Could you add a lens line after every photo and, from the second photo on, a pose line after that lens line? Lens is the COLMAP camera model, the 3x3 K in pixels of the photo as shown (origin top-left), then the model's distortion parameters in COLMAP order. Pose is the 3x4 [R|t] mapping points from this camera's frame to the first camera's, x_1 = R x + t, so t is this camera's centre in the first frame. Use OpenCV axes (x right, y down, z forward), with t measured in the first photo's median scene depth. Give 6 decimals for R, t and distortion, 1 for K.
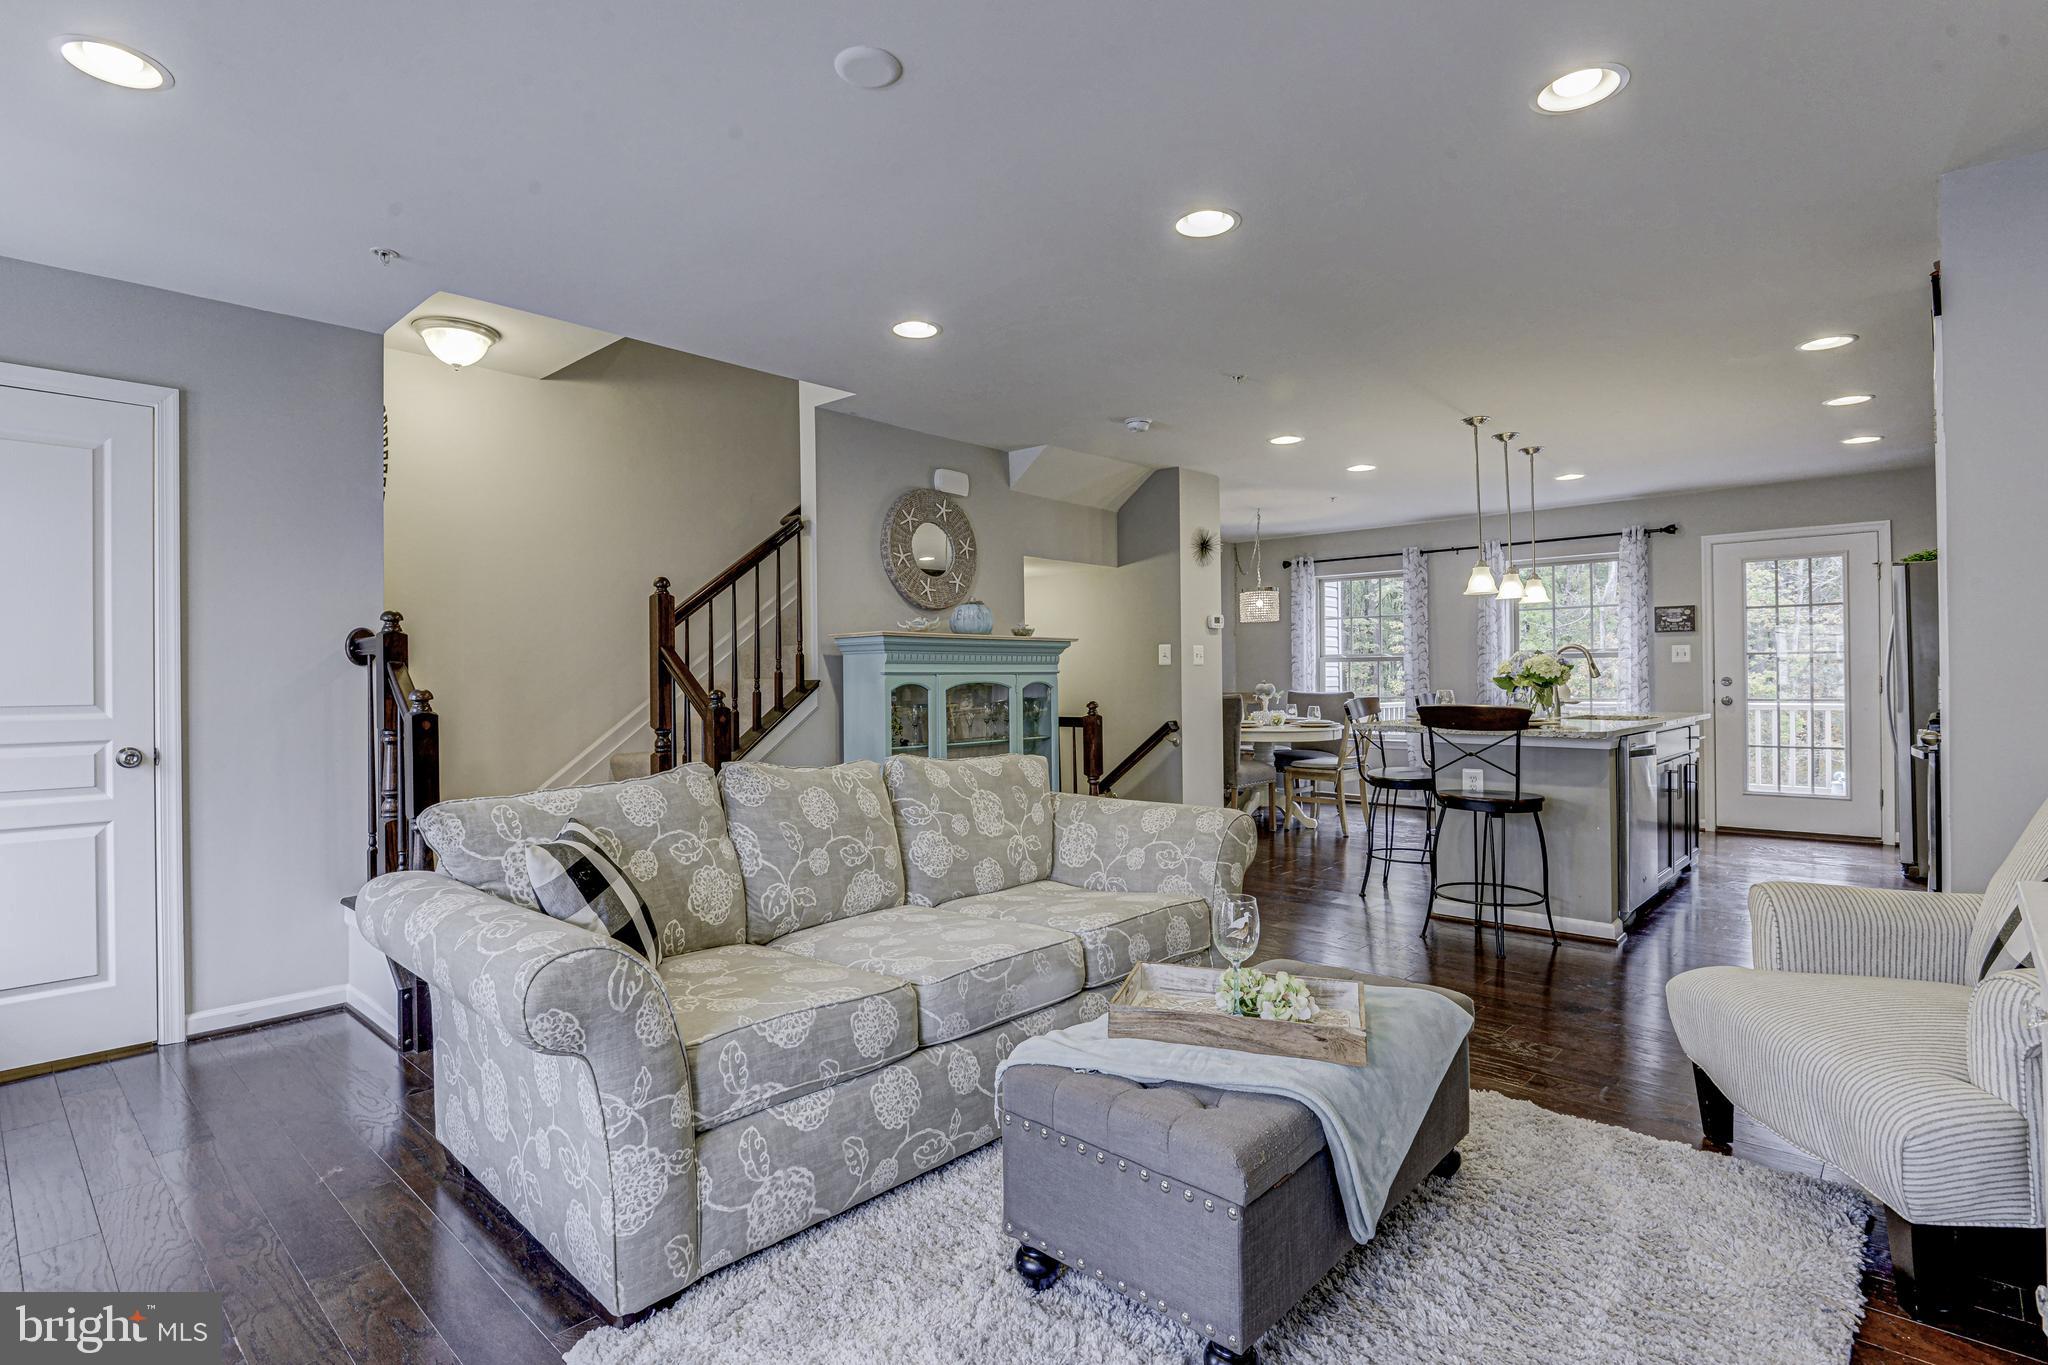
lens RADIAL K [[1005.6, 0, 997.6], [0, 1005.6, 686.0], [0, 0, 1]] dist [-0.004661, -0.007167]
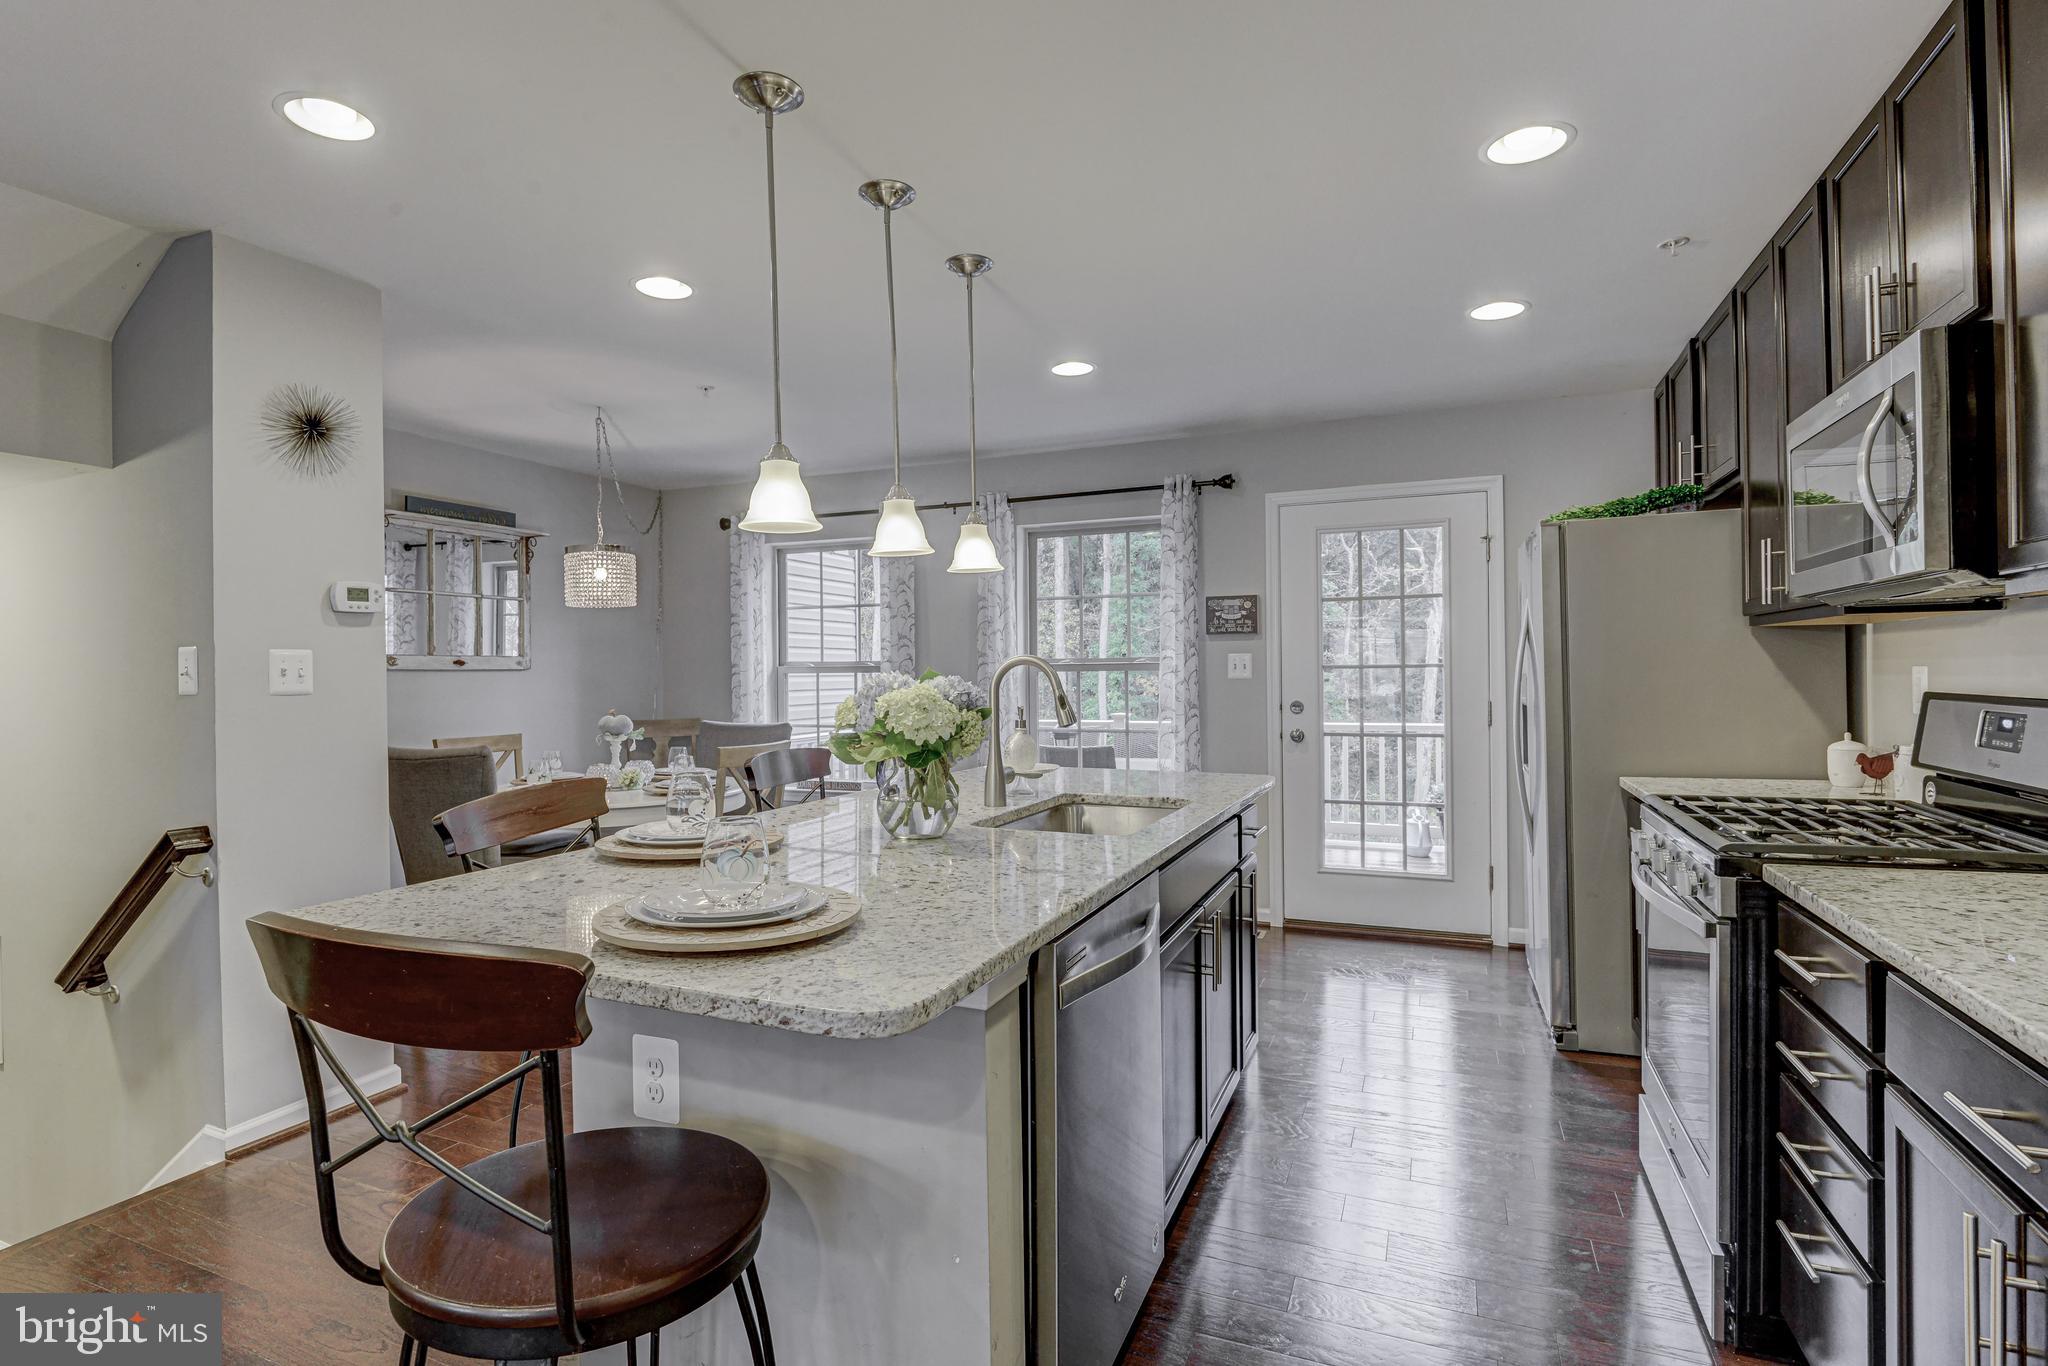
lens RADIAL K [[1005.6, 0, 1006.7], [0, 1005.6, 684.2], [0, 0, 1]] dist [-0.004661, -0.007167]
pose [[0.938328, -0.003119, 0.345733, 0.300359], [0.002903, 0.999995, 0.001144, -0.021519], [-0.345735, -0.000070, 0.938332, 0.417903]]
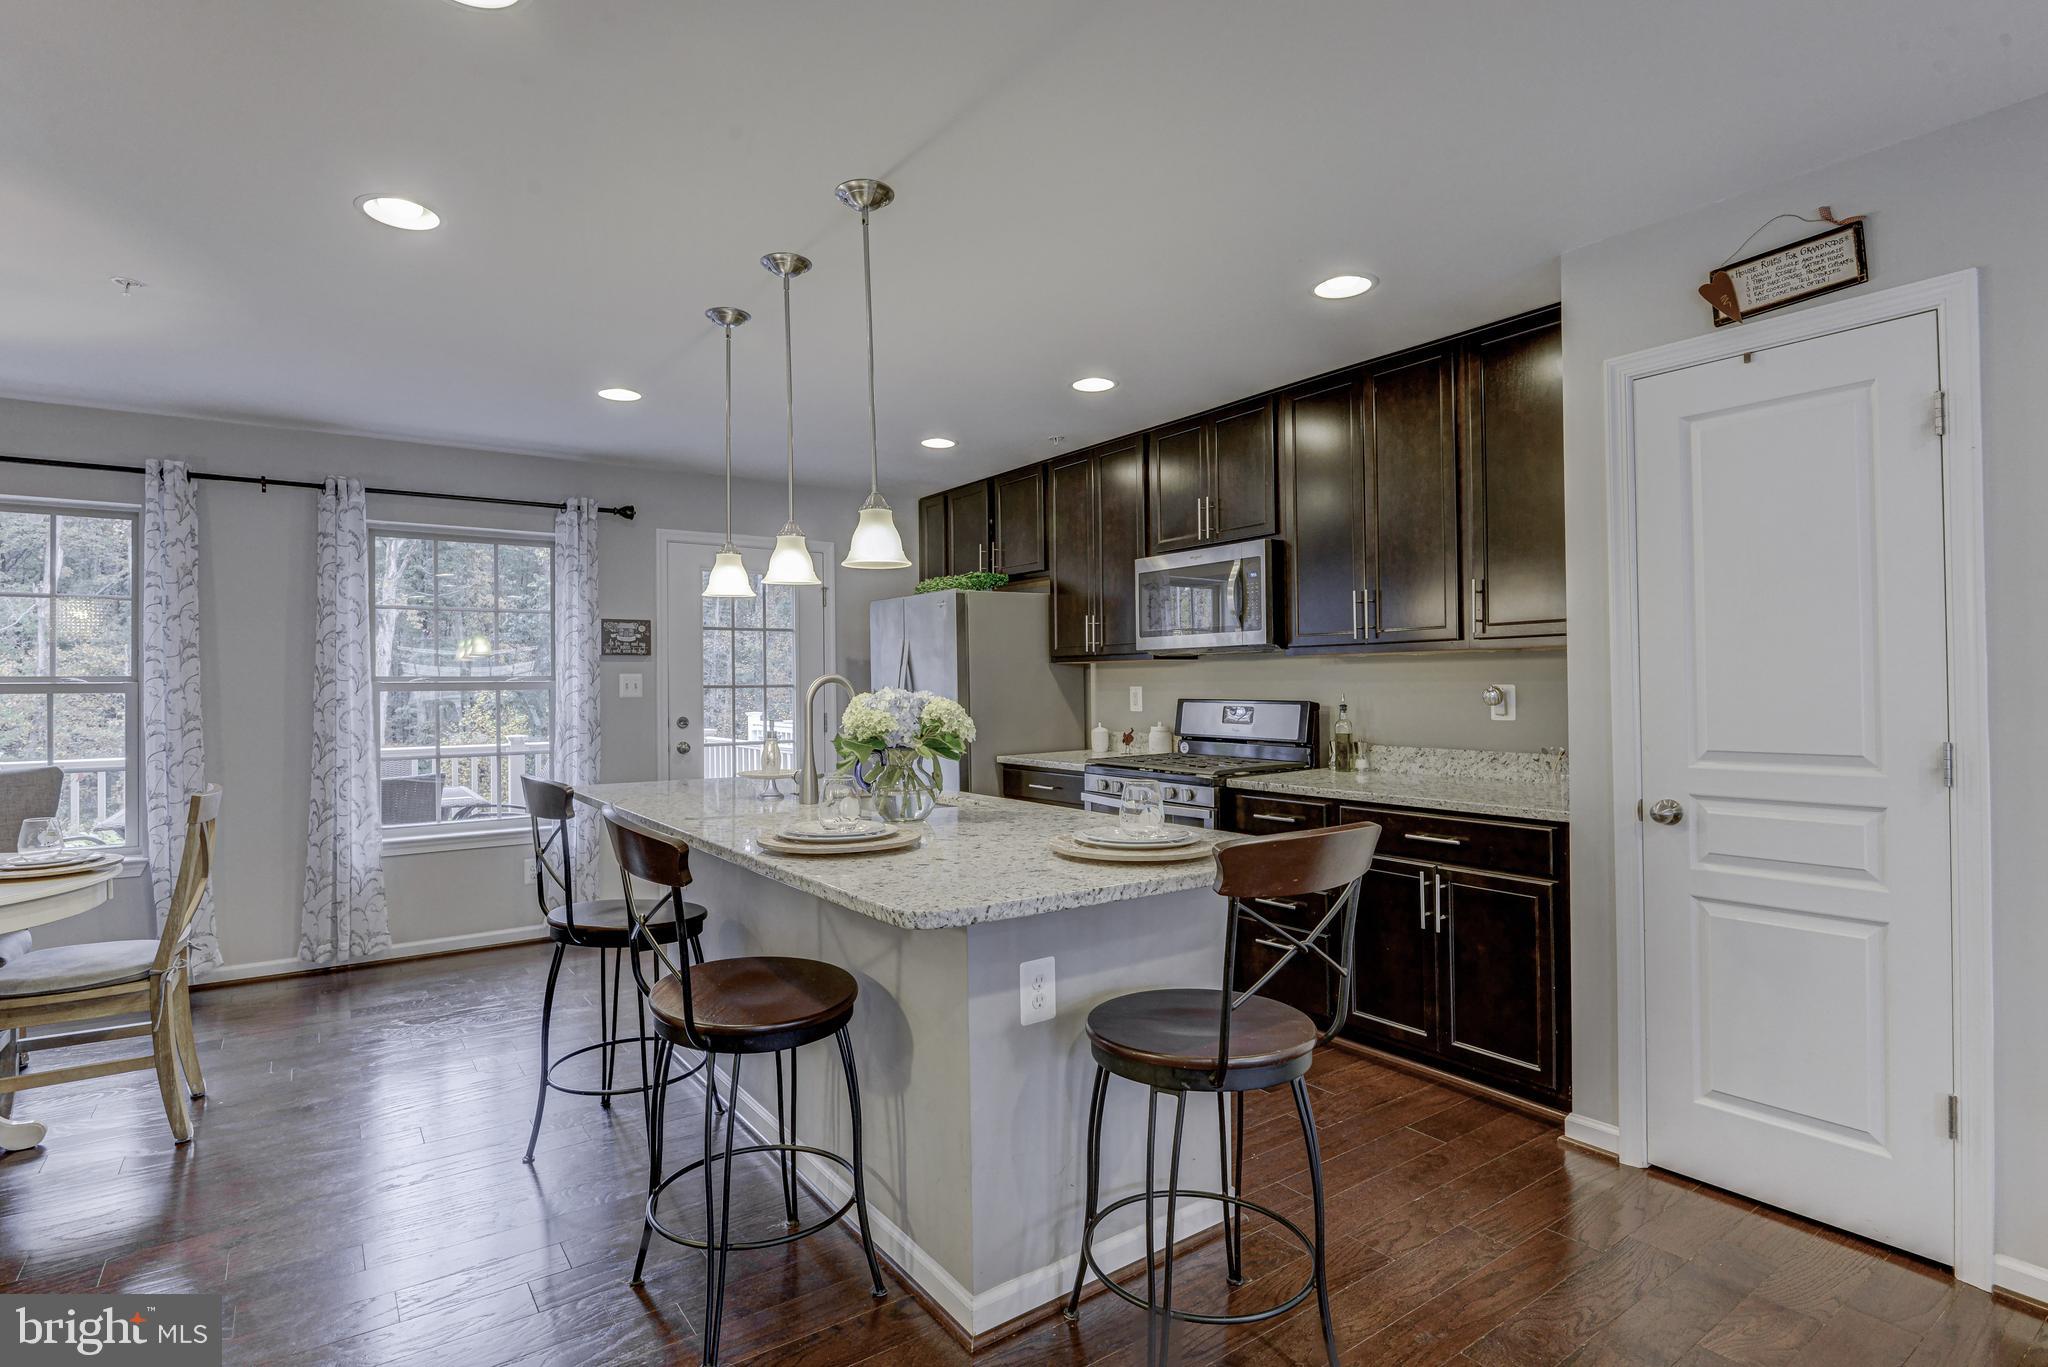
lens RADIAL K [[1005.6, 0, 1010.2], [0, 1005.6, 678.0], [0, 0, 1]] dist [-0.004661, -0.007167]
pose [[0.199721, 0.014541, 0.979745, 0.022295], [0.014009, 0.999745, -0.017693, -0.021210], [-0.979753, 0.017259, 0.199466, 0.593421]]
